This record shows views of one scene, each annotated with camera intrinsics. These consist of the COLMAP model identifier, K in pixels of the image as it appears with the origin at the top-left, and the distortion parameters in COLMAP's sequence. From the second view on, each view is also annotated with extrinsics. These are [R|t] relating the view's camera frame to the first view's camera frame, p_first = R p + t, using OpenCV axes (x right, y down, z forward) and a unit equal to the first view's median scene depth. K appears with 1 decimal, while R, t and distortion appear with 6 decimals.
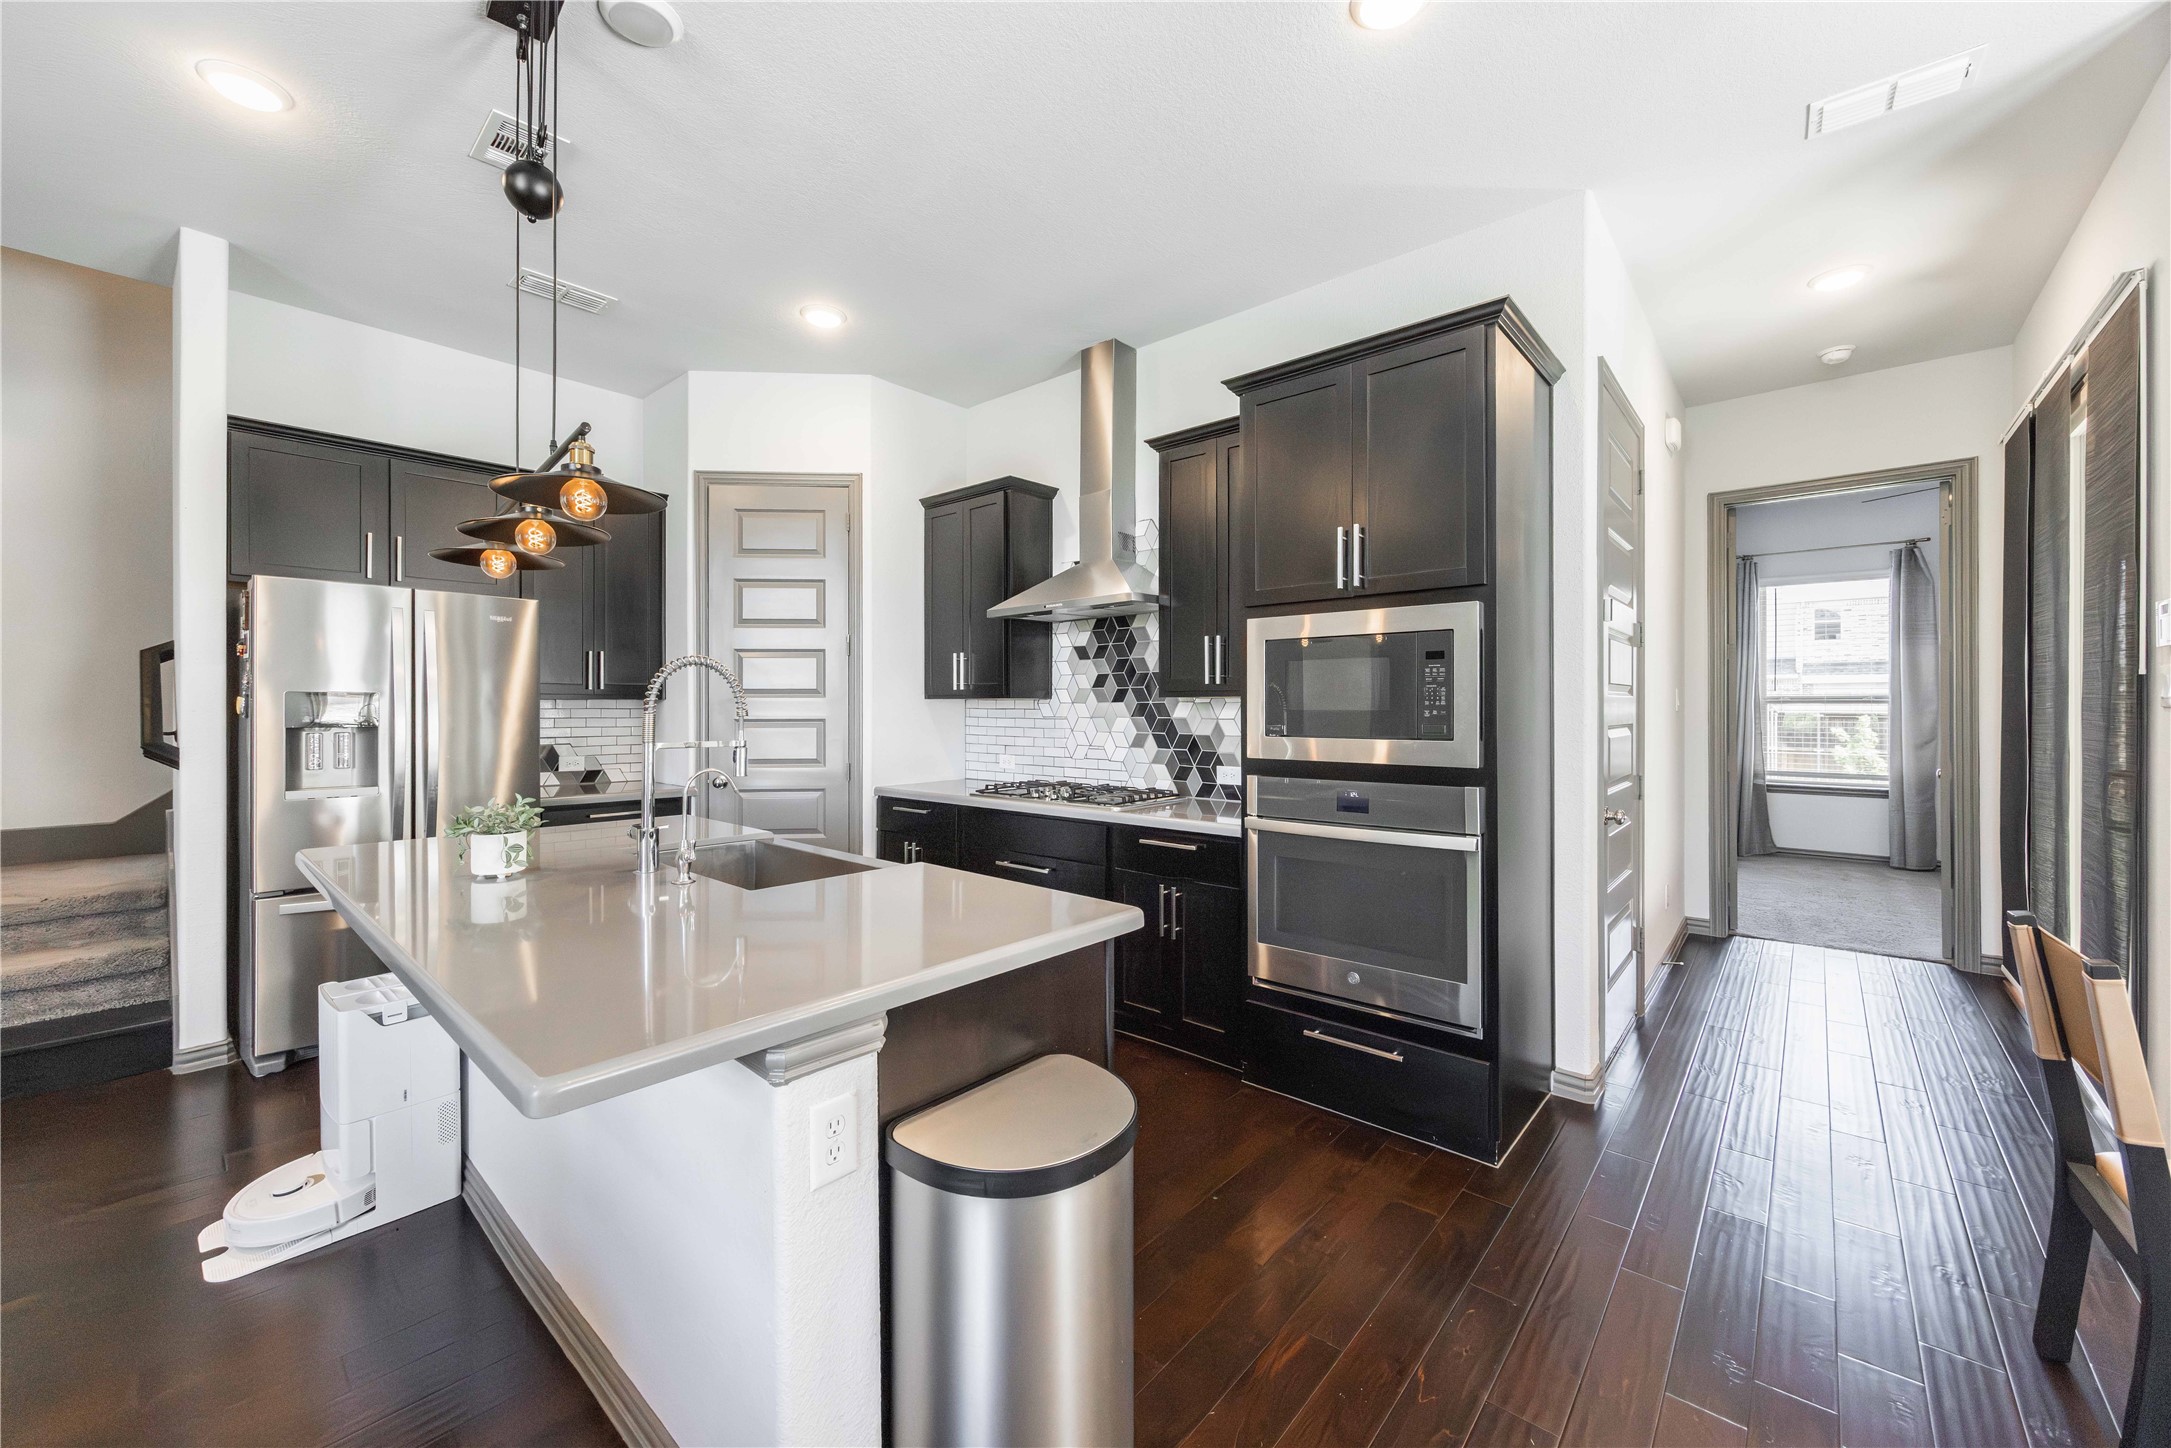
lens RADIAL K [[831.3, 0, 1082.3], [0, 831.3, 711.3], [0, 0, 1]] dist [-0.002865, -0.000158]
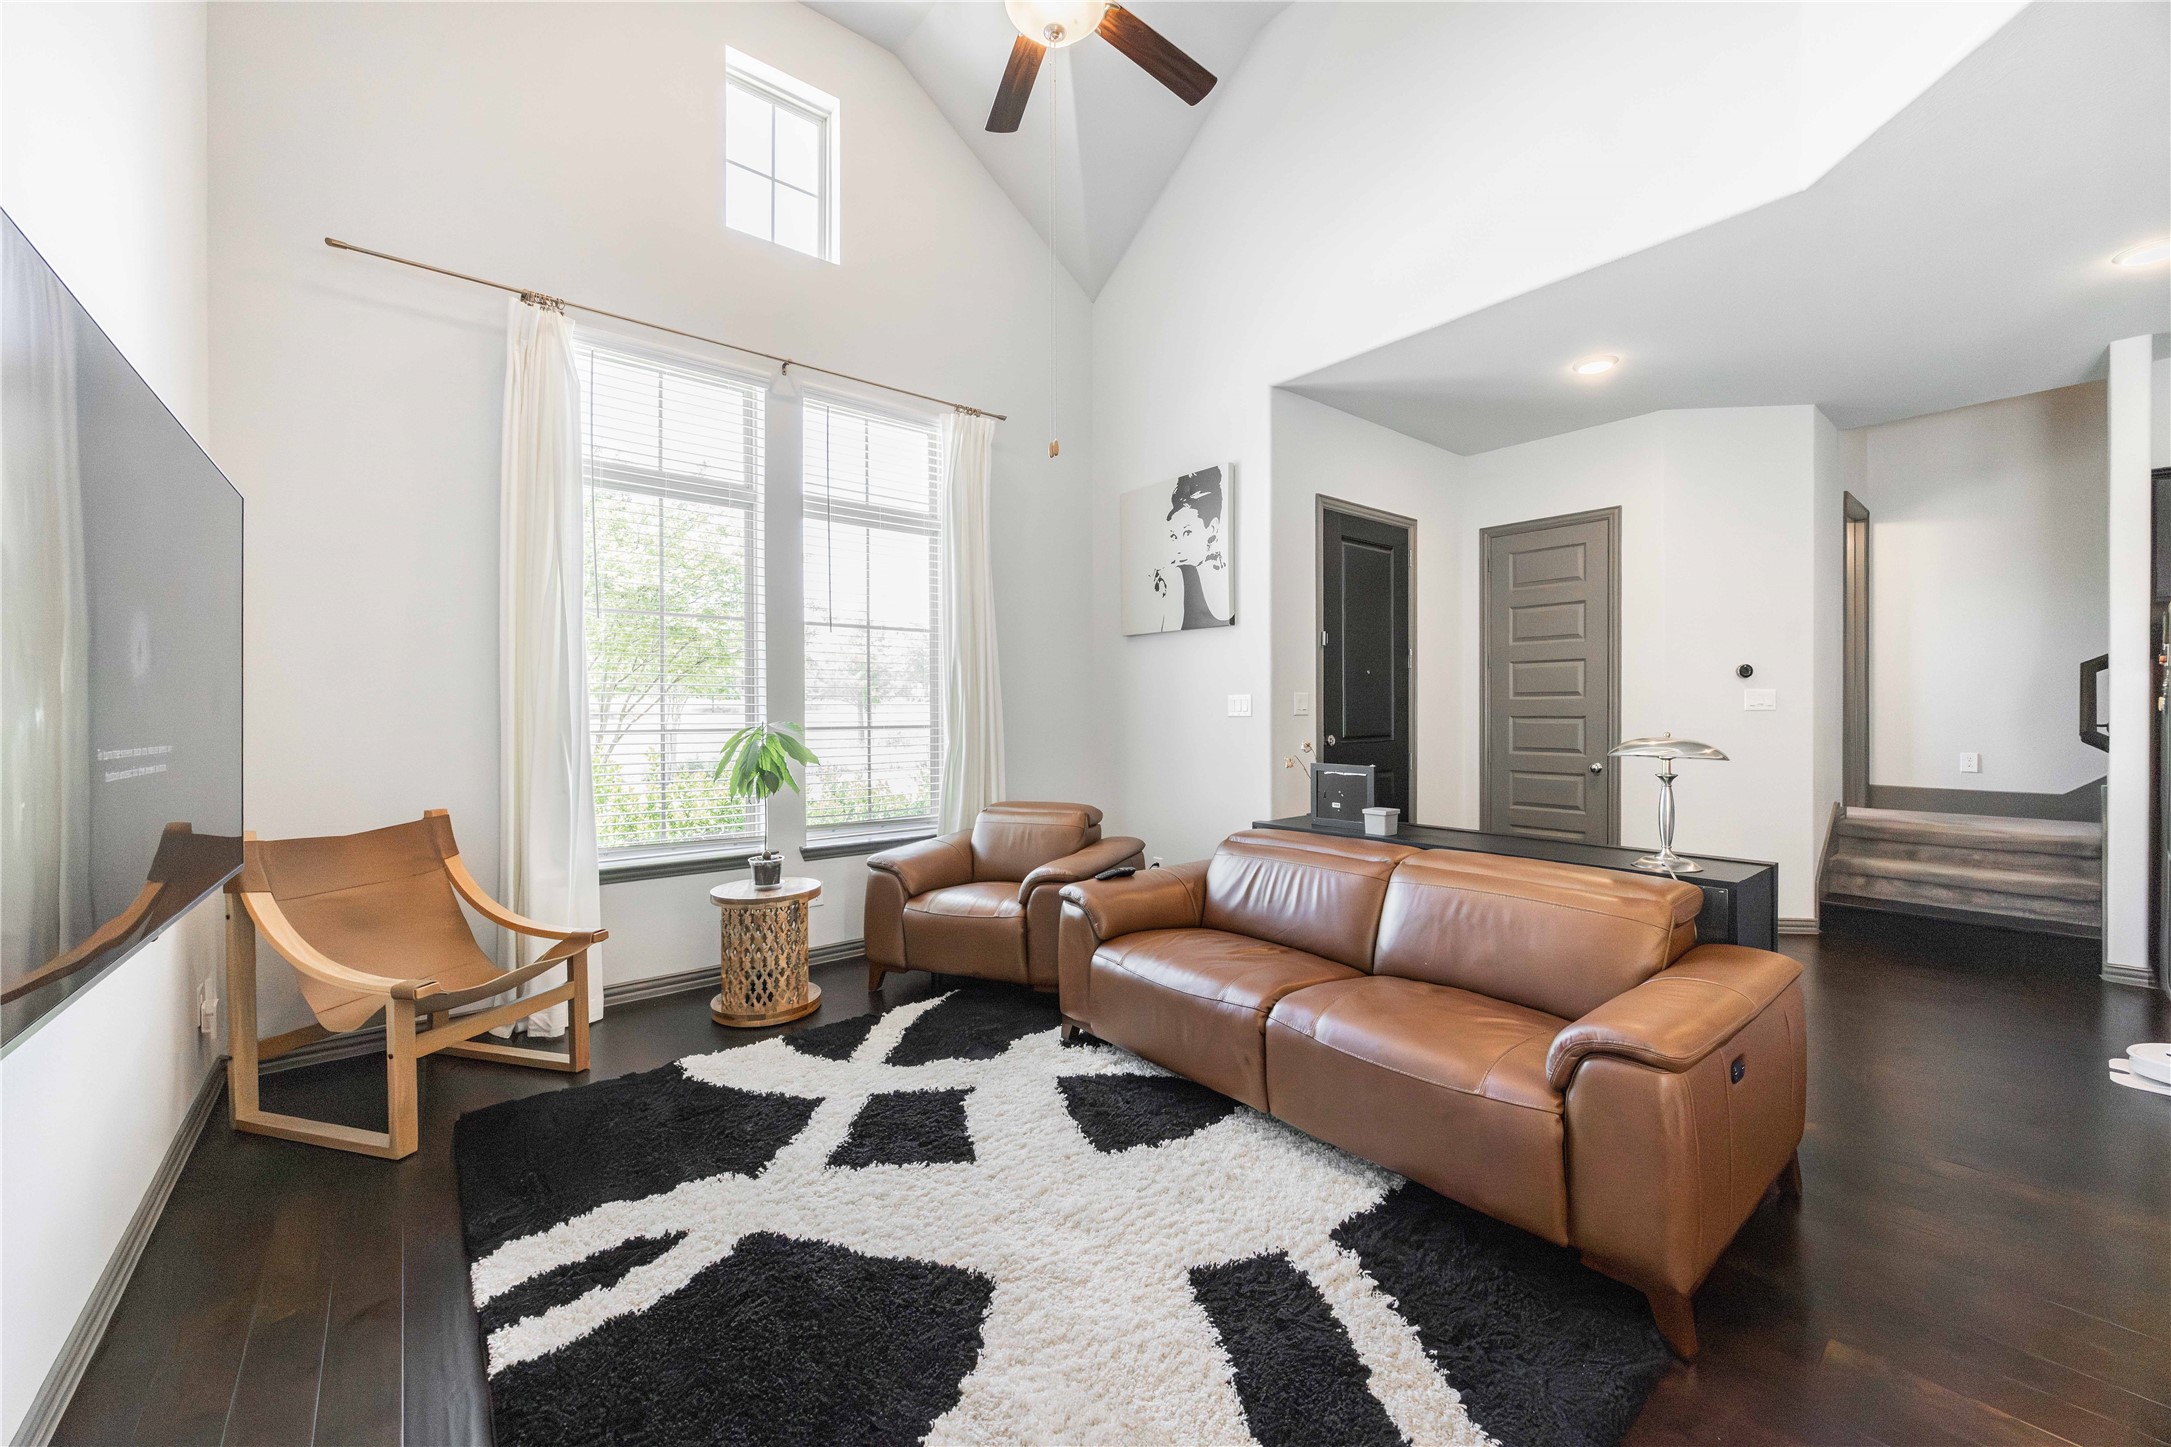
lens RADIAL K [[831.3, 0, 1082.3], [0, 831.3, 710.8], [0, 0, 1]] dist [-0.002865, -0.000158]
pose [[-0.166194, 0.001932, -0.986091, 0.368371], [-0.000694, 0.999998, 0.002076, 0.001154], [0.986093, 0.001030, -0.166192, -0.302108]]
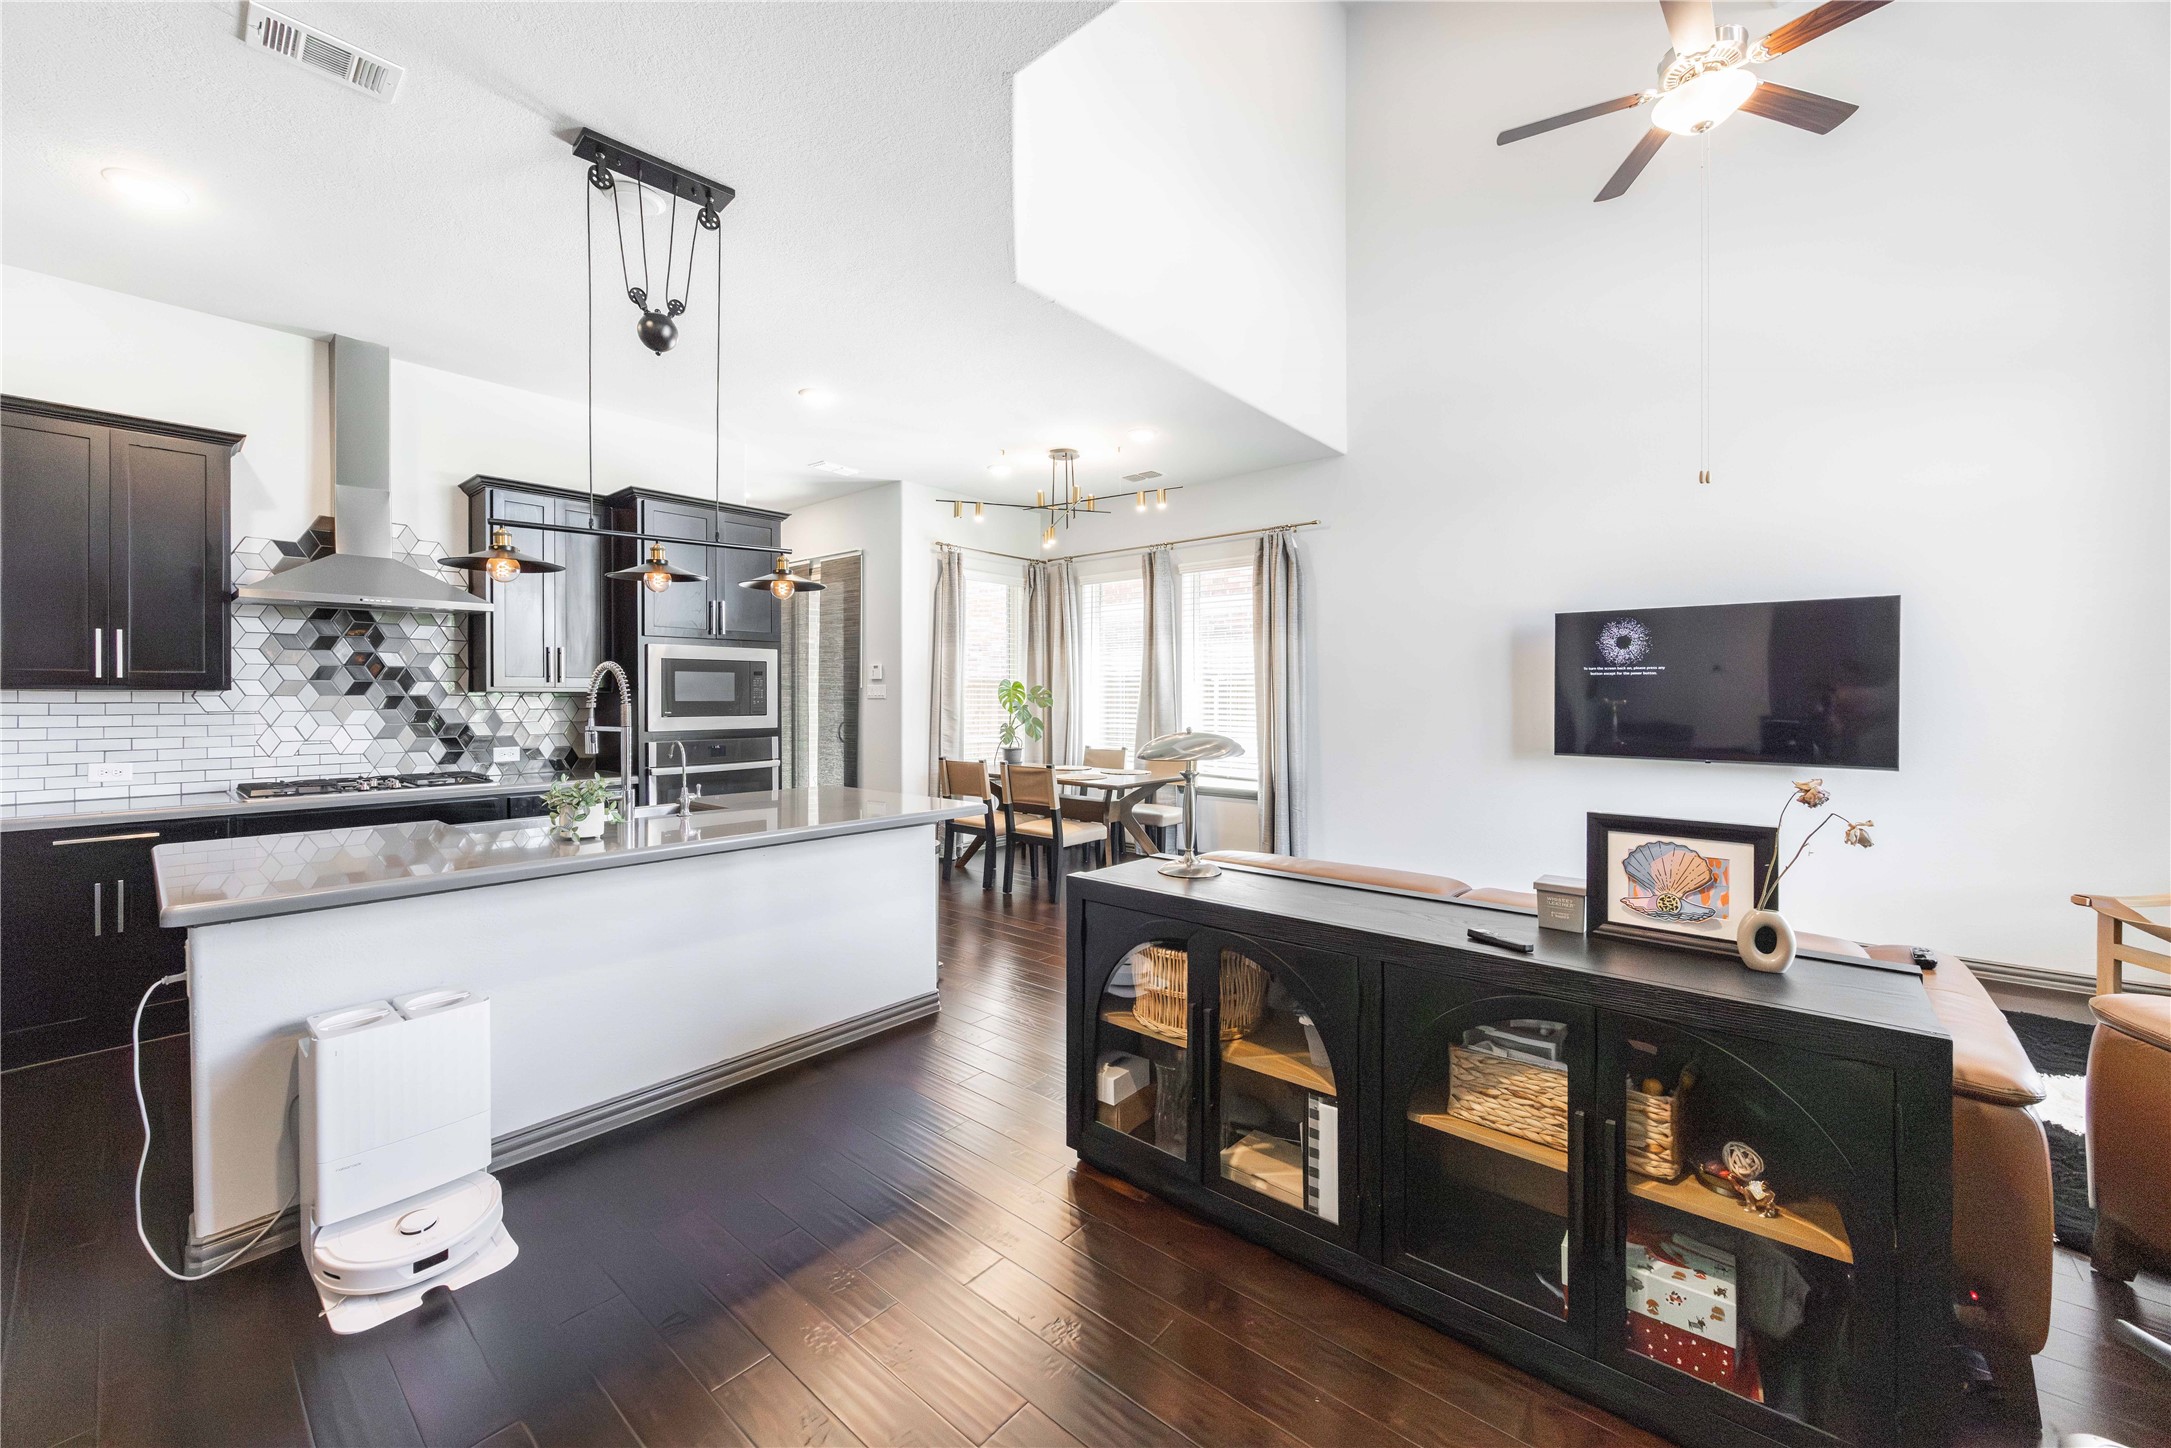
lens RADIAL K [[832.7, 0, 1085.8], [0, 832.7, 702.9], [0, 0, 1]] dist [-0.006427, -0.000055]
pose [[0.001361, -0.006849, 0.999976, -1.600492], [0.006671, 0.999954, 0.006840, -0.004353], [-0.999977, 0.006662, 0.001406, 0.190406]]
